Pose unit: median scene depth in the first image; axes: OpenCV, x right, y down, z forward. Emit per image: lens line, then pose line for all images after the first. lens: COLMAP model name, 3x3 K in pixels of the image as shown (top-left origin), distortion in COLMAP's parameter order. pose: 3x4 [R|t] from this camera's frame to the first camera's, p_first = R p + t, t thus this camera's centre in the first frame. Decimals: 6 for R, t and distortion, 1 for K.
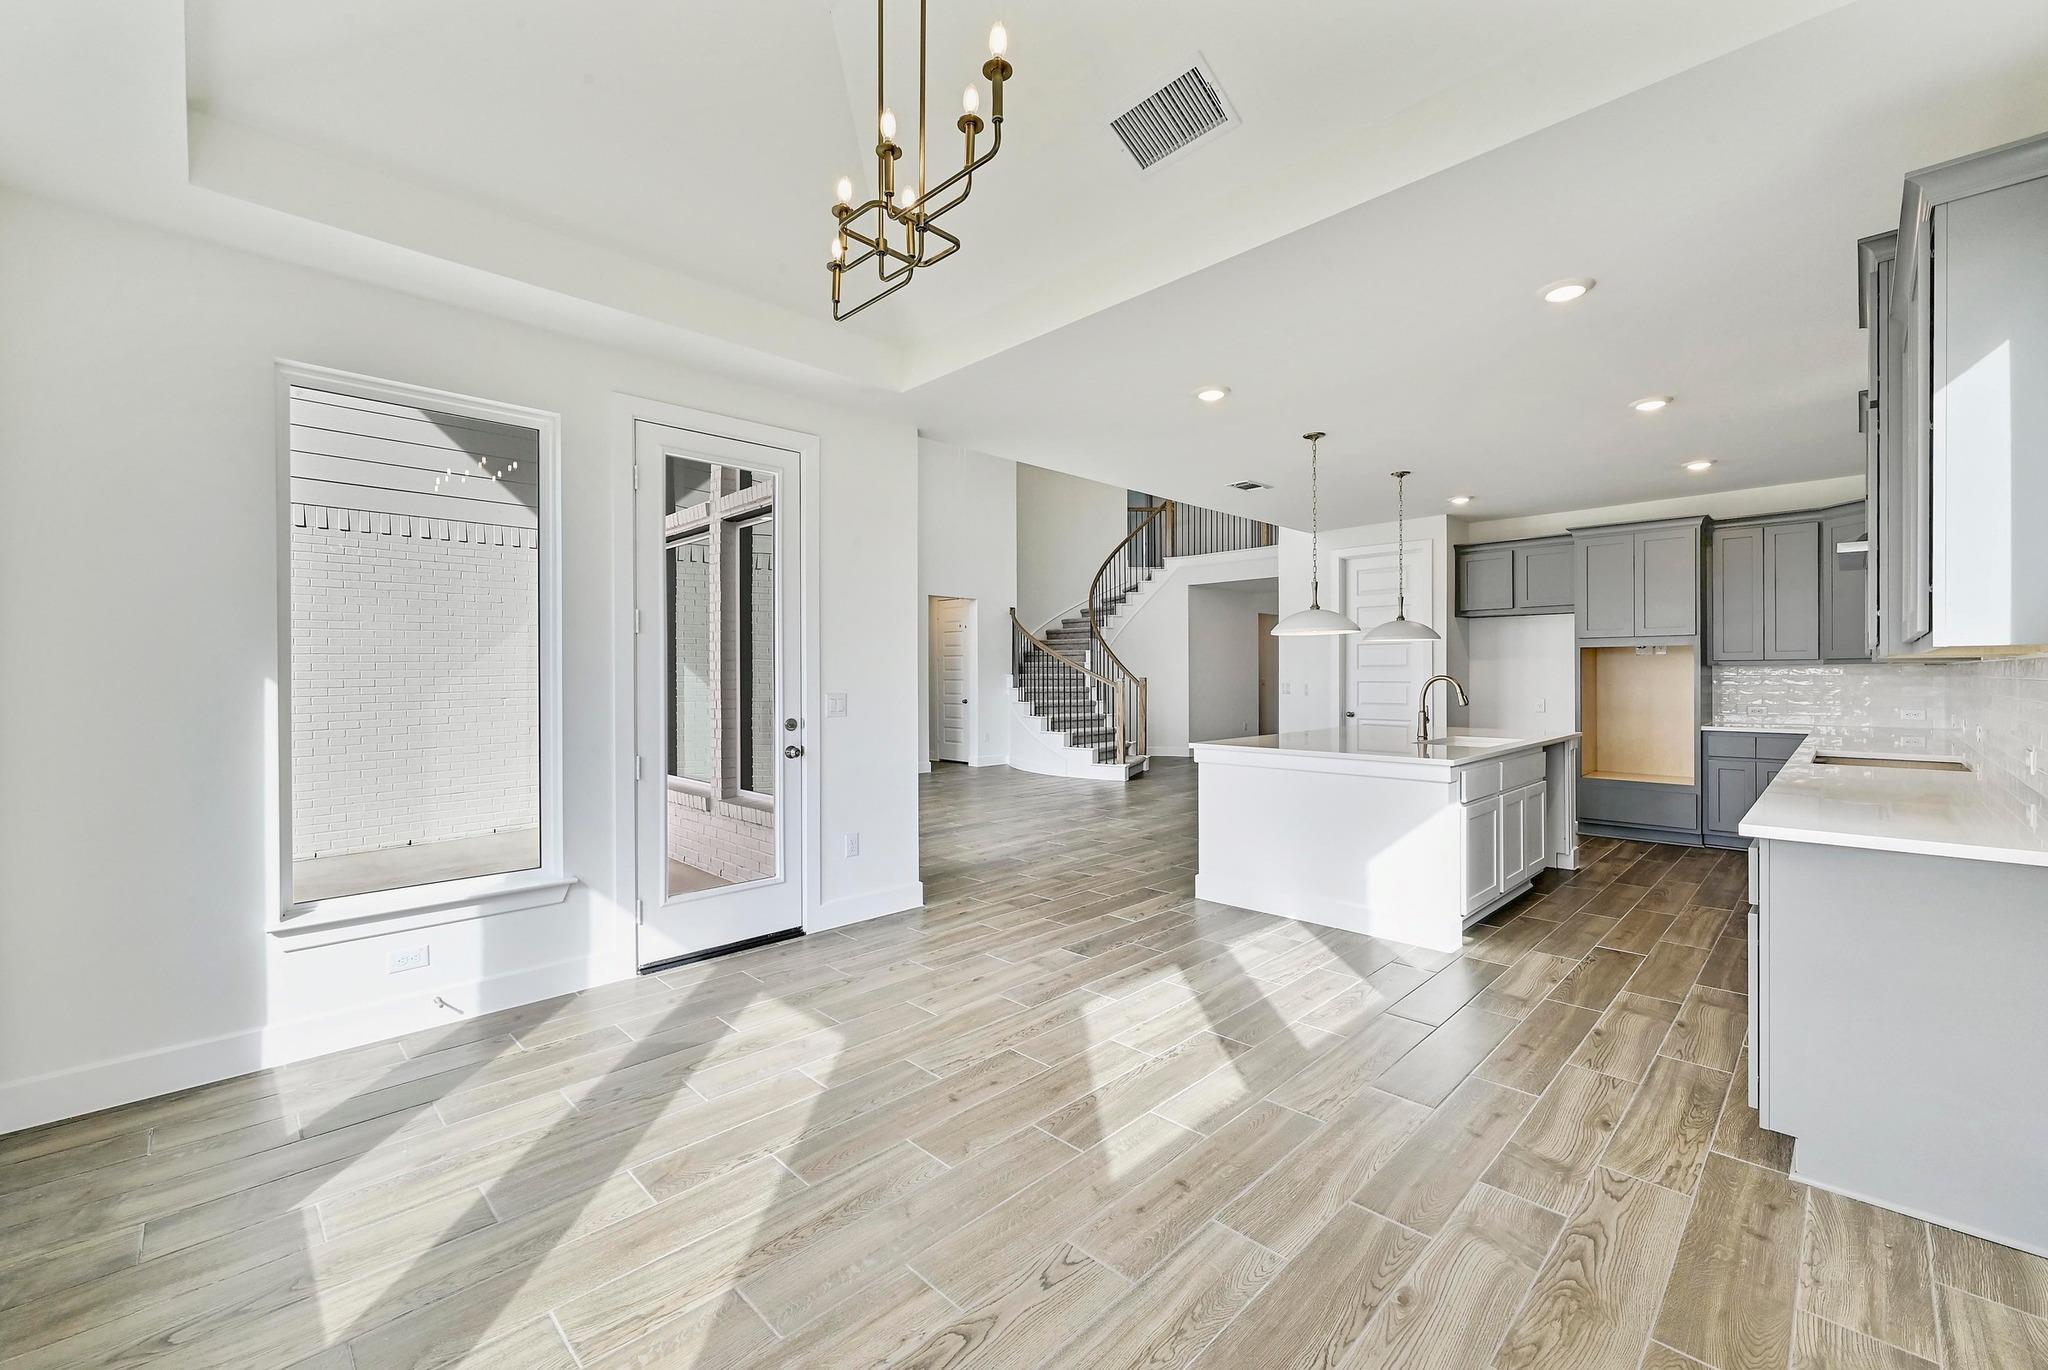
lens RADIAL K [[821.1, 0, 1040.9], [0, 821.1, 676.9], [0, 0, 1]] dist [-0.000327, -0.001025]
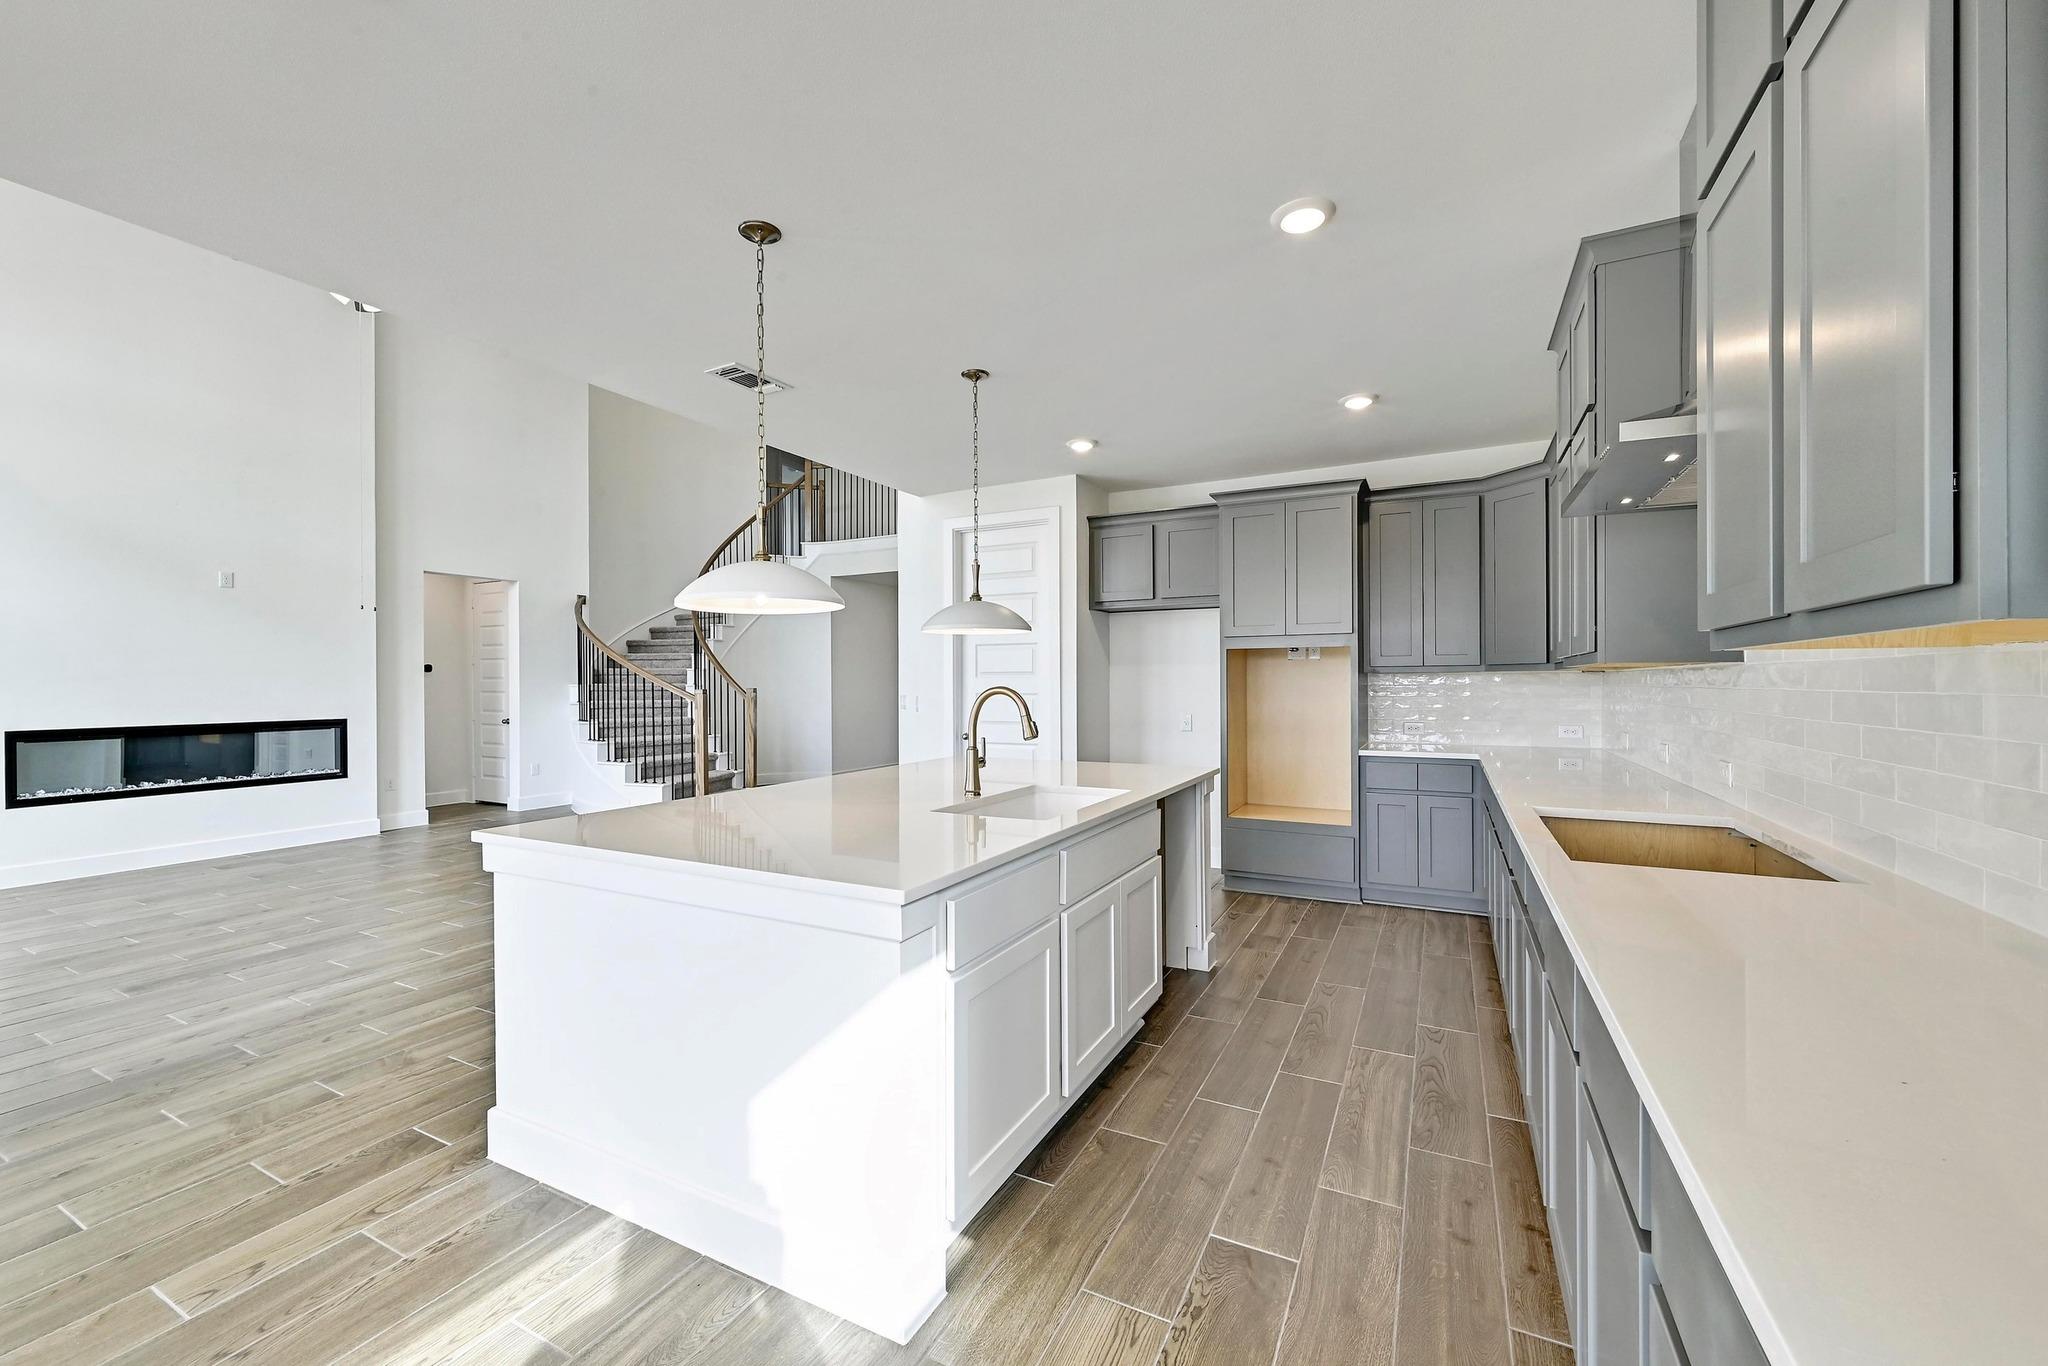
lens RADIAL K [[821.1, 0, 1022.6], [0, 821.1, 680.9], [0, 0, 1]] dist [-0.000327, -0.001025]
pose [[0.952867, 0.000191, 0.303387, 0.260579], [0.001536, 0.999984, -0.005454, -0.002142], [-0.303383, 0.005663, 0.952852, 0.349236]]
